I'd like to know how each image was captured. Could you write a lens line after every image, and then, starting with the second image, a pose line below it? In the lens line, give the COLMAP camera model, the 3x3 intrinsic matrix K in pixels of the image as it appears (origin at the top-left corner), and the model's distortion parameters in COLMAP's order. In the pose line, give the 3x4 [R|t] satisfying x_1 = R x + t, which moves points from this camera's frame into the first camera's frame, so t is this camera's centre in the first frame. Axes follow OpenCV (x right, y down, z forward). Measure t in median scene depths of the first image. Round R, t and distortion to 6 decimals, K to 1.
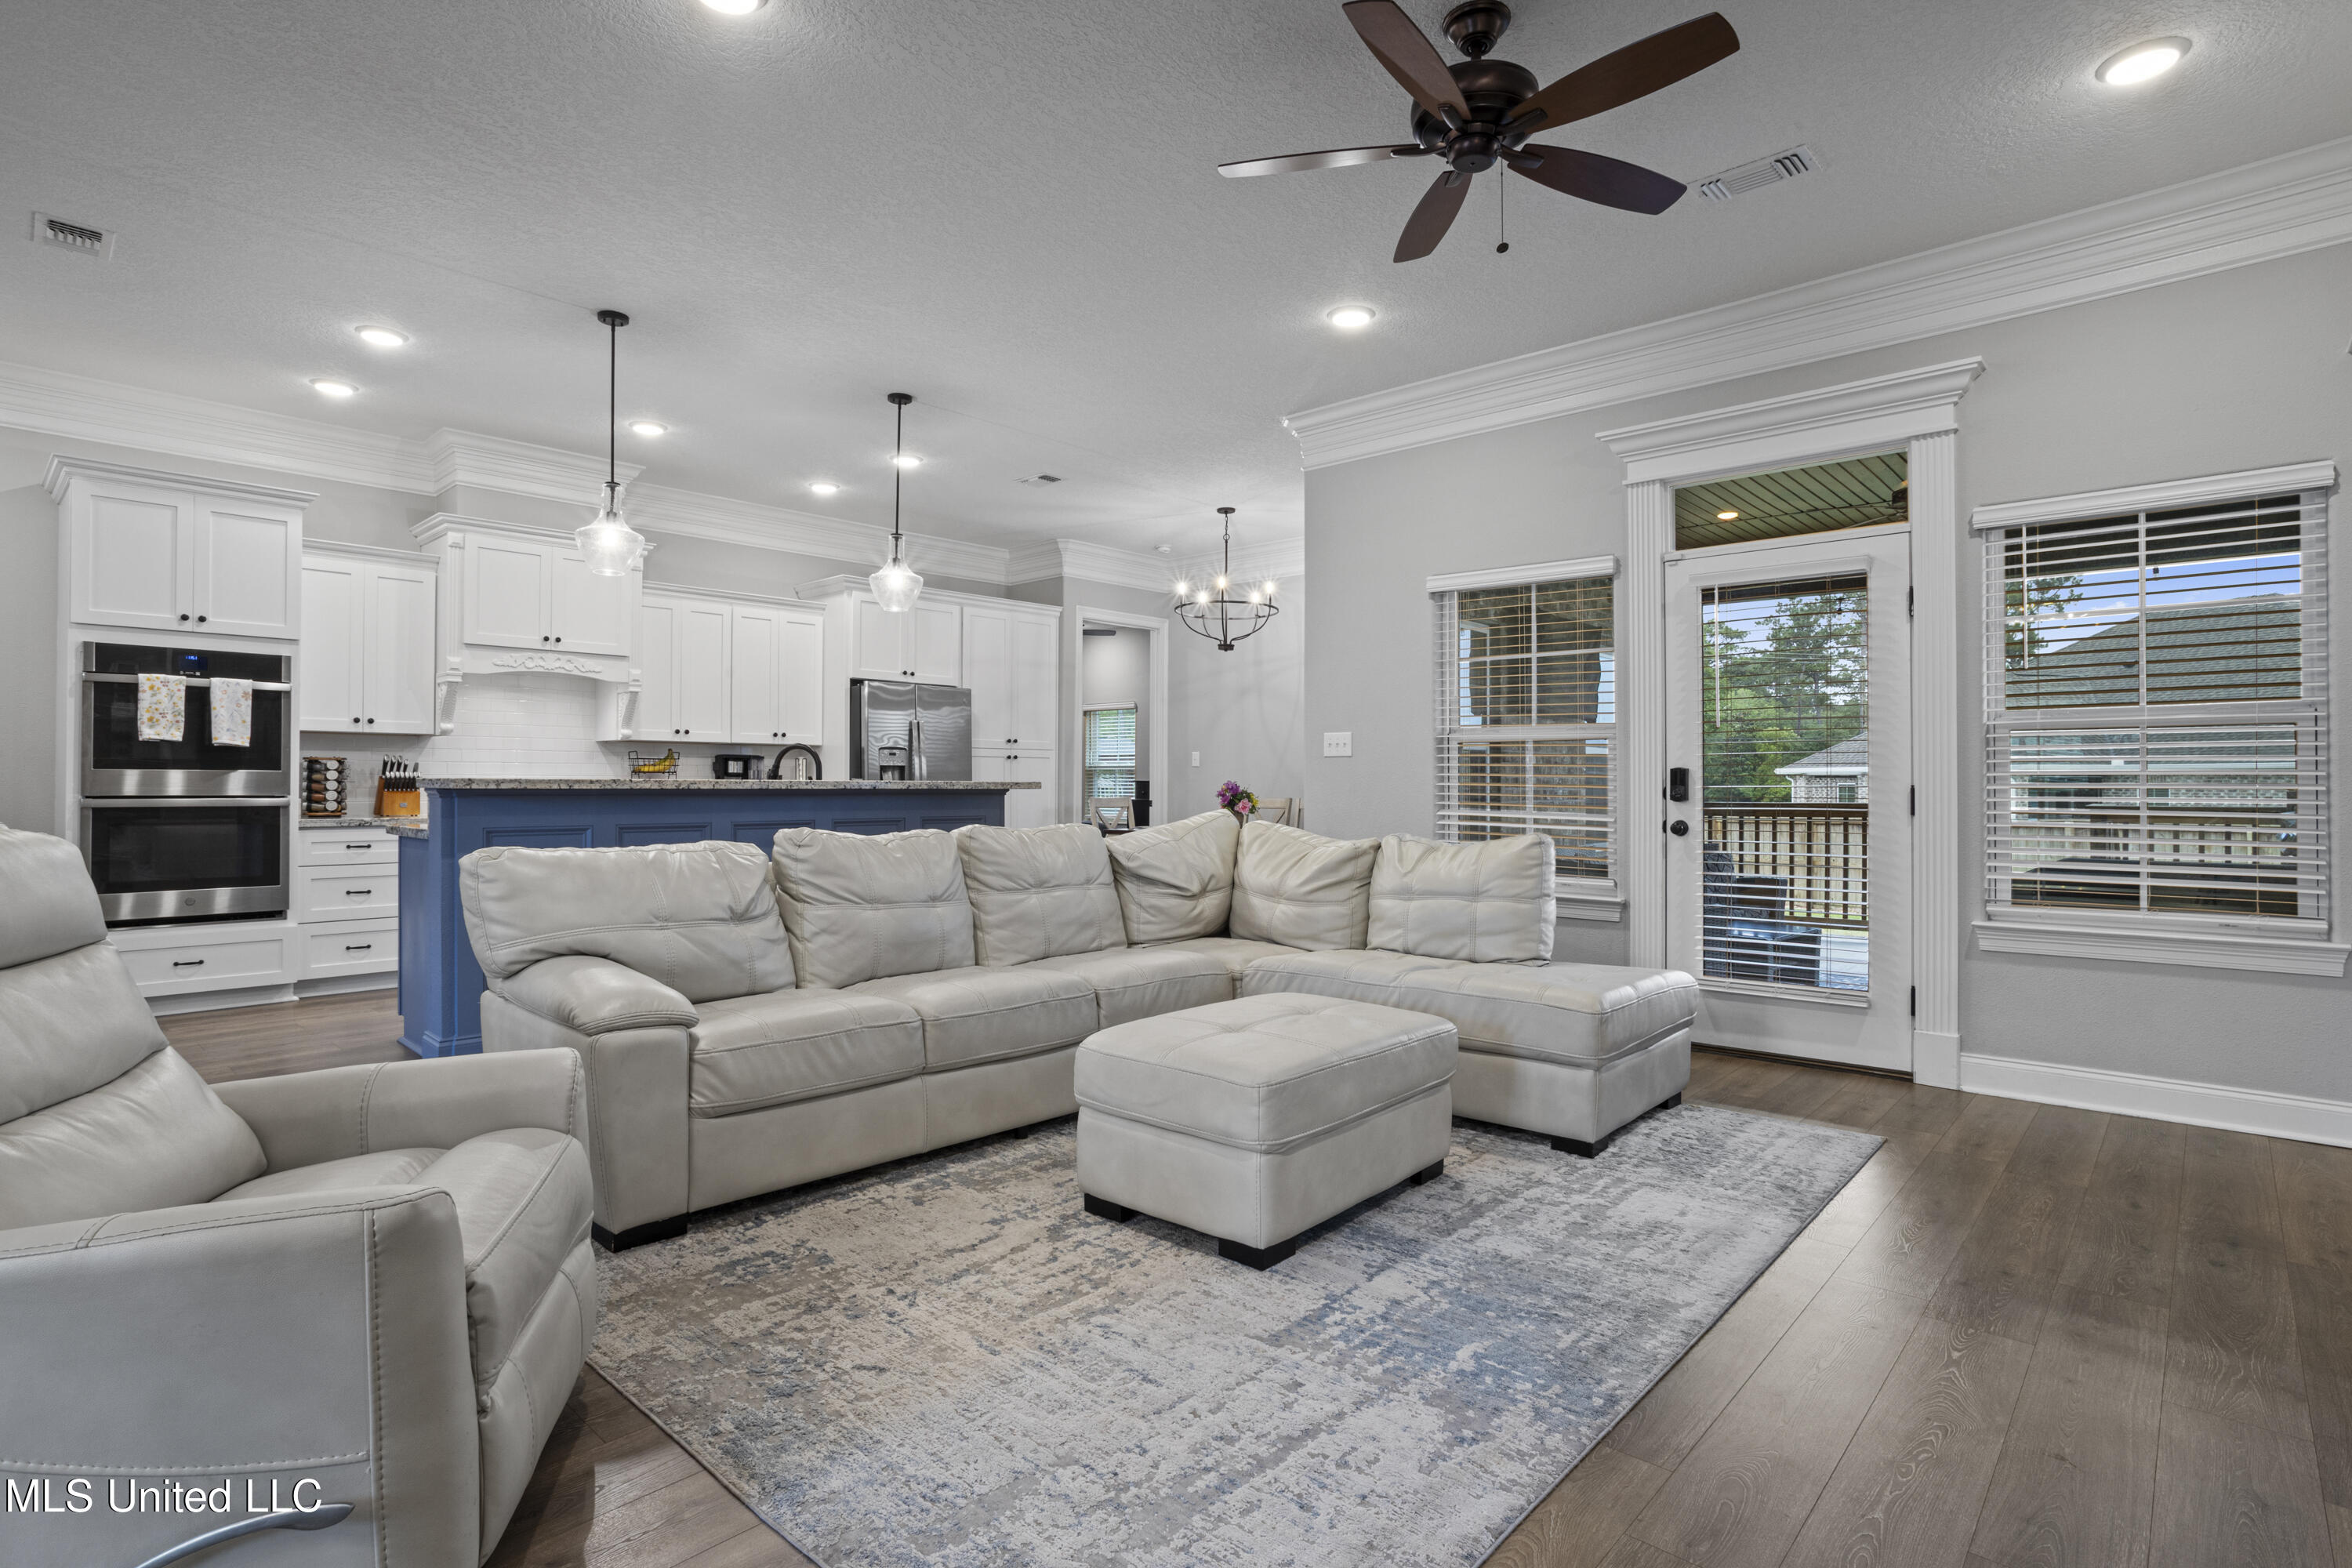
lens RADIAL K [[1156.8, 0, 1171.5], [0, 1156.8, 787.4], [0, 0, 1]] dist [-0.069184, 0.001052]
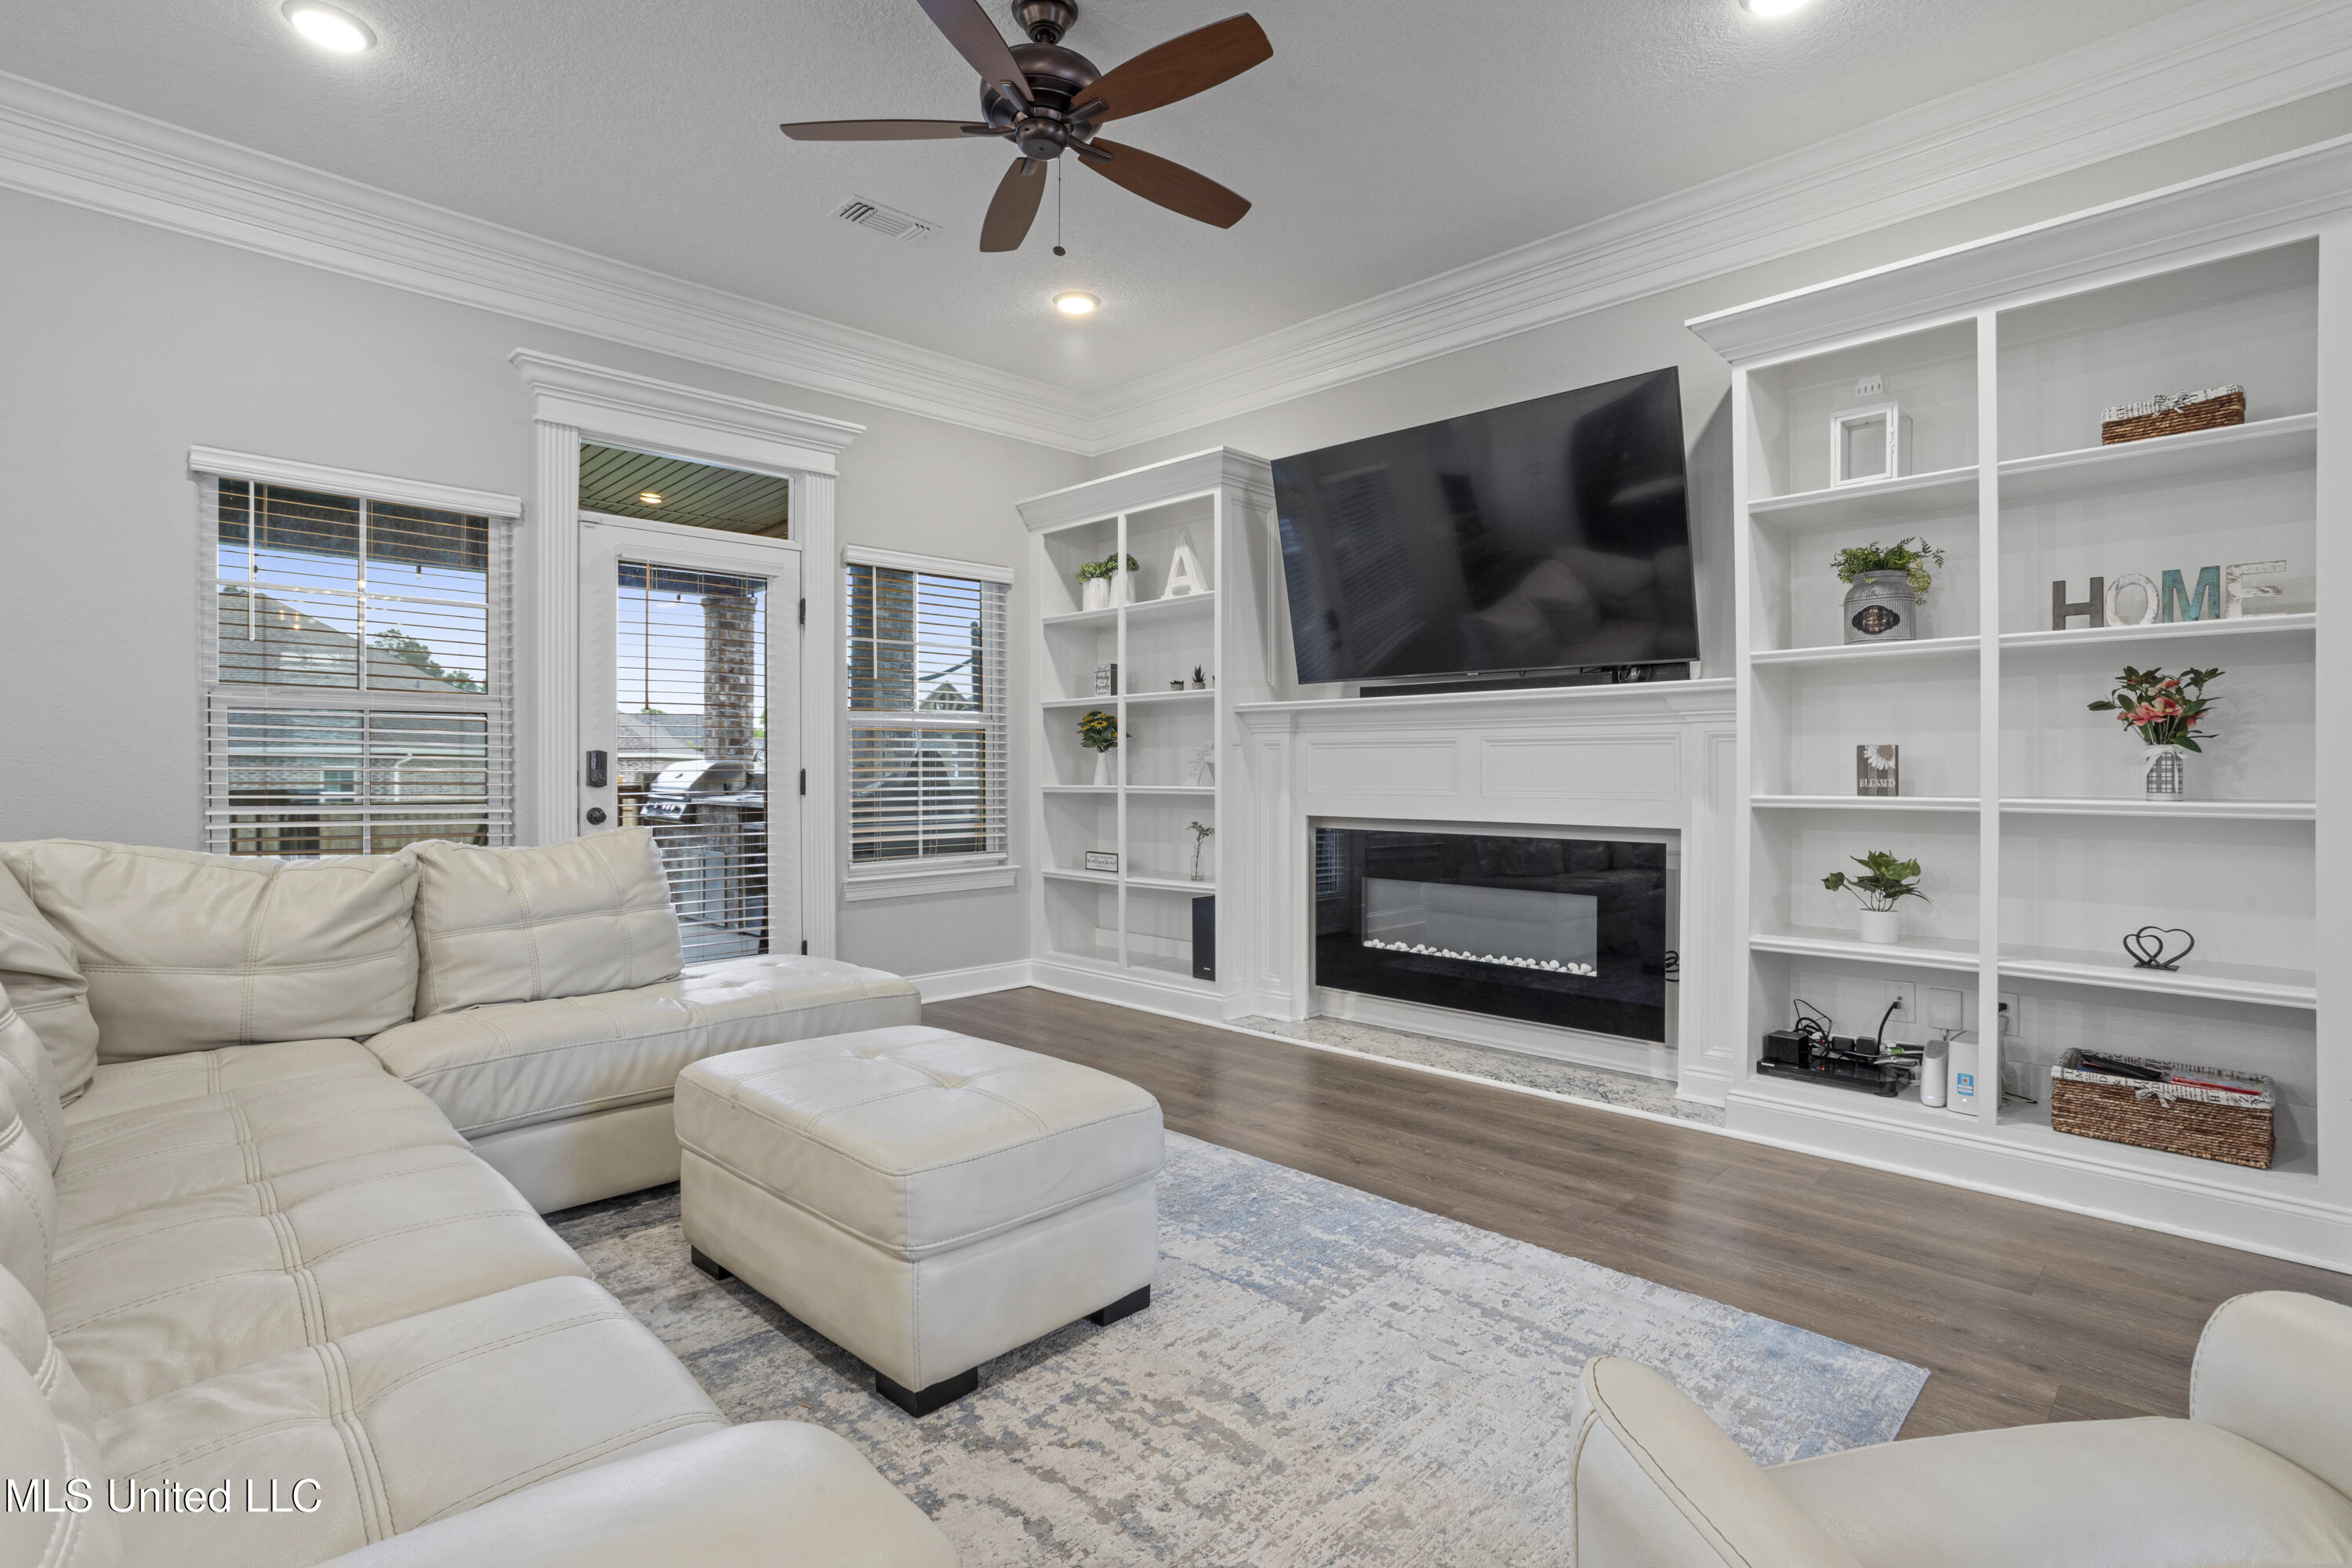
lens RADIAL K [[1110.9, 0, 1165.9], [0, 1110.9, 780.4], [0, 0, 1]] dist [-0.021730, -0.000149]
pose [[0.046919, -0.014517, 0.998793, -0.709075], [-0.005200, 0.999877, 0.014777, -0.013817], [-0.998885, -0.005887, 0.046837, 0.830202]]
